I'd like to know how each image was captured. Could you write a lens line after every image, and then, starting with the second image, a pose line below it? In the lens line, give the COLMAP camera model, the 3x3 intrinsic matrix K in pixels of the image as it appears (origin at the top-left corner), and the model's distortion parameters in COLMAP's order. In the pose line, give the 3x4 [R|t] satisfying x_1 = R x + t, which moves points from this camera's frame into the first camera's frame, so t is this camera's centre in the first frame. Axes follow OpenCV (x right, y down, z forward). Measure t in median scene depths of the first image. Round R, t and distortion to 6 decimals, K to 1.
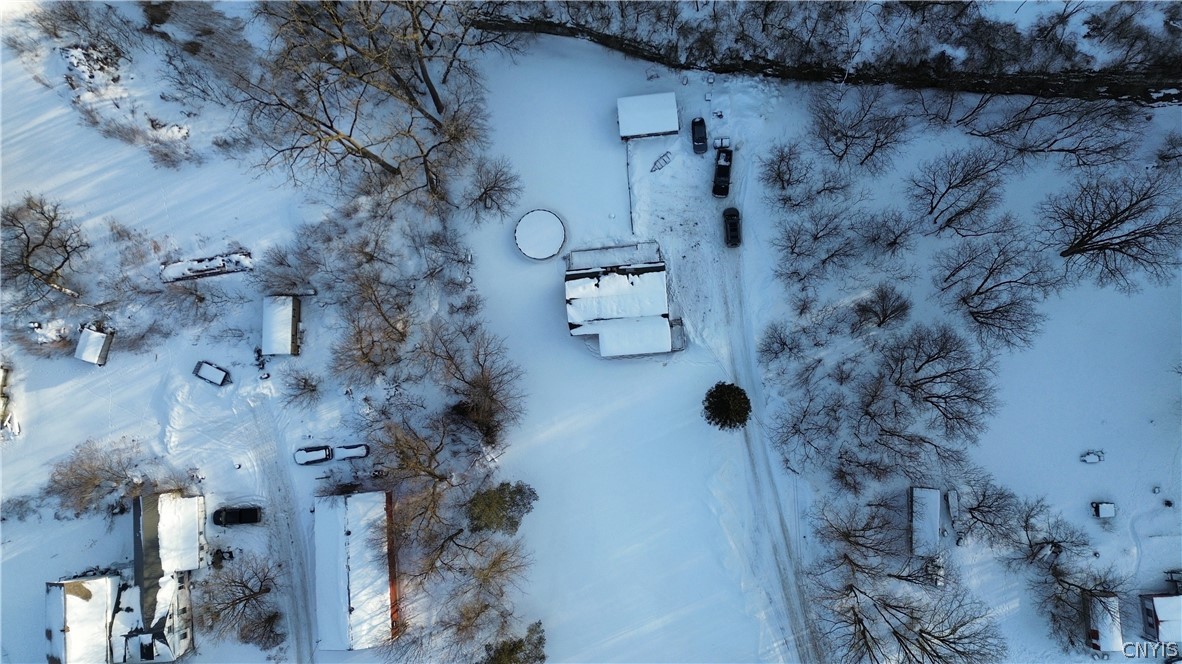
lens RADIAL K [[824.8, 0, 591.0], [0, 824.8, 332.0], [0, 0, 1]] dist [0.088313, -0.084020]
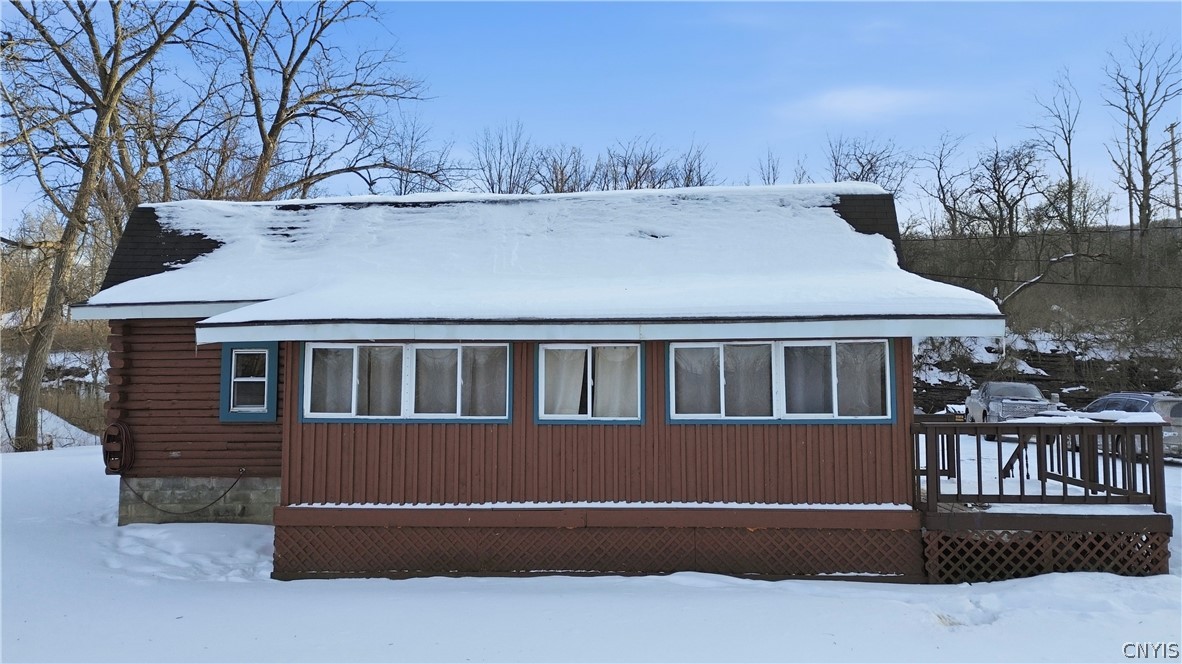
lens RADIAL K [[856.5, 0, 591.0], [0, 856.5, 332.0], [0, 0, 1]] dist [0.064129, -0.047724]
pose [[0.982481, 0.086446, -0.165101, 0.068565], [-0.169355, 0.044388, -0.984555, 0.113428], [-0.077782, 0.995267, 0.058251, 0.968467]]
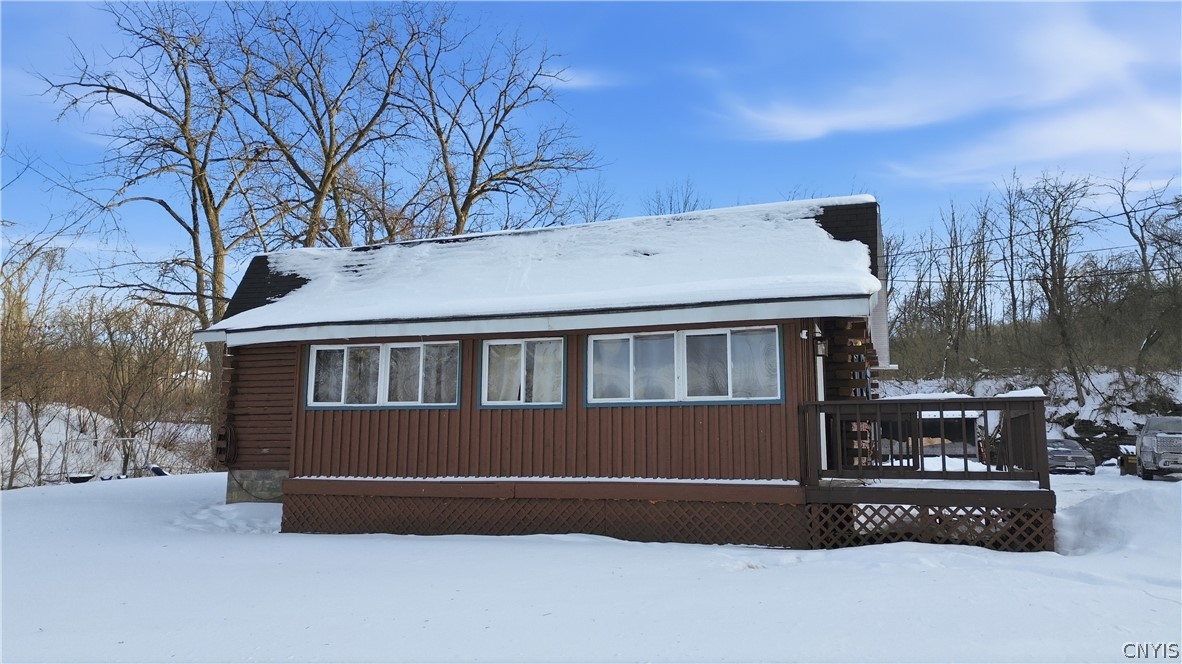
lens RADIAL K [[831.2, 0, 591.0], [0, 831.2, 332.0], [0, 0, 1]] dist [0.074323, -0.072318]
pose [[0.906968, 0.046689, -0.418605, 0.104448], [-0.418216, -0.018275, -0.908164, 0.112623], [-0.050052, 0.998742, 0.002951, 0.973648]]
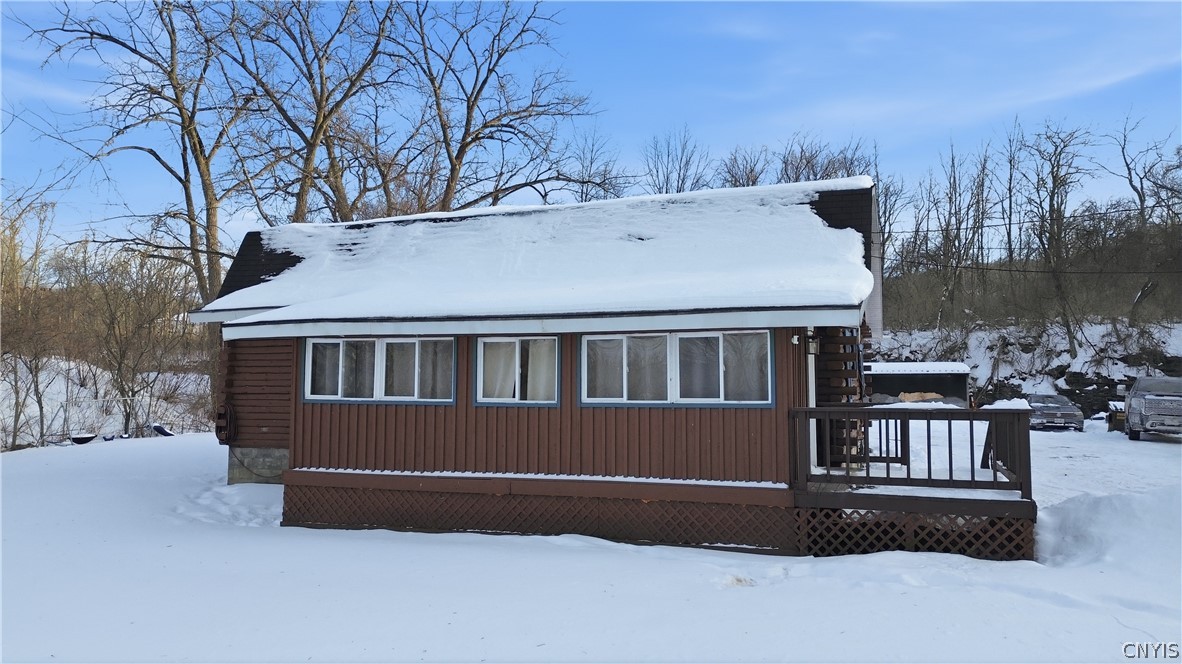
lens RADIAL K [[831.2, 0, 591.0], [0, 831.2, 332.0], [0, 0, 1]] dist [0.074323, -0.072318]
pose [[0.908521, 0.075604, -0.410942, 0.104676], [-0.415074, 0.050342, -0.908394, 0.113013], [-0.047991, 0.995866, 0.077118, 0.966047]]
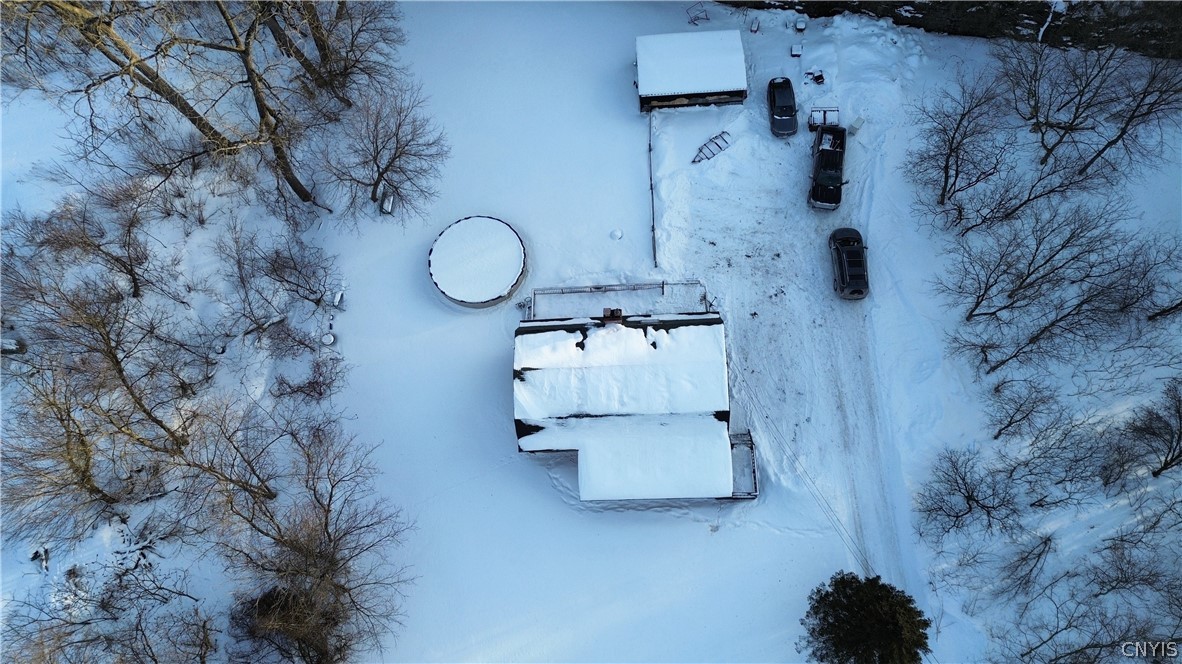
lens RADIAL K [[824.8, 0, 591.0], [0, 824.8, 332.0], [0, 0, 1]] dist [0.088313, -0.084020]
pose [[0.998132, 0.060511, 0.008434, 0.008475], [-0.056448, 0.966180, -0.251616, 0.054253], [-0.023375, 0.250670, 0.967790, 0.512303]]
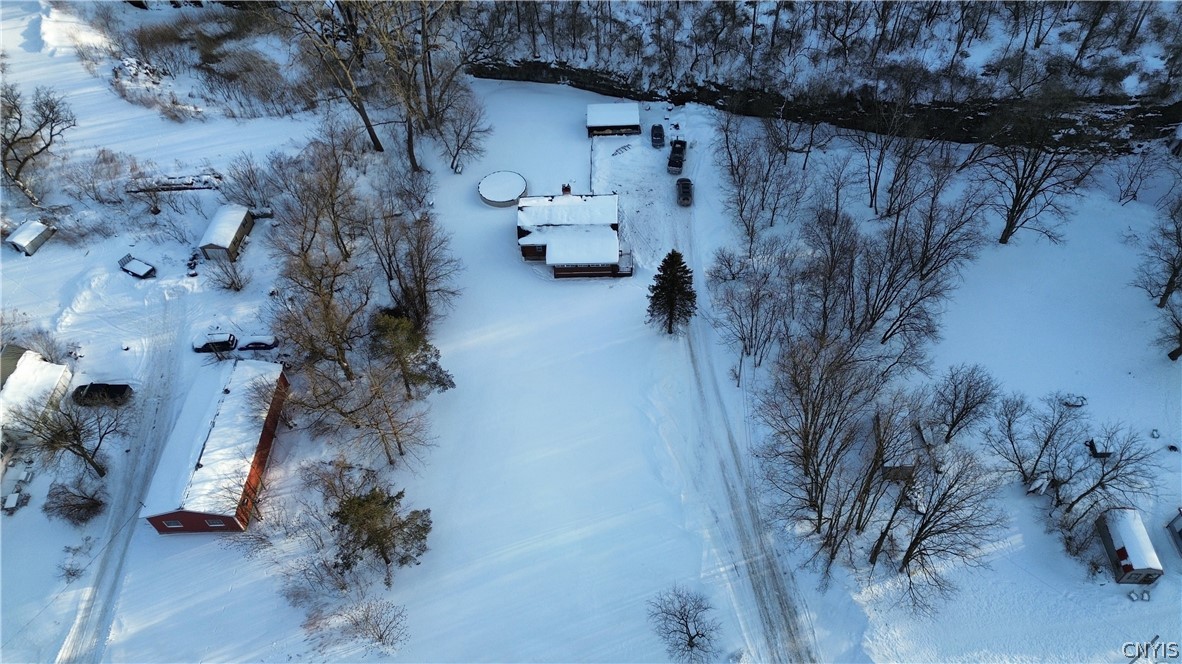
lens RADIAL K [[824.8, 0, 591.0], [0, 824.8, 332.0], [0, 0, 1]] dist [0.088313, -0.084020]
pose [[0.994656, 0.102361, -0.013500, 0.084375], [-0.092316, 0.823149, -0.560271, 0.621139], [-0.046238, 0.558523, 0.828199, 0.231456]]
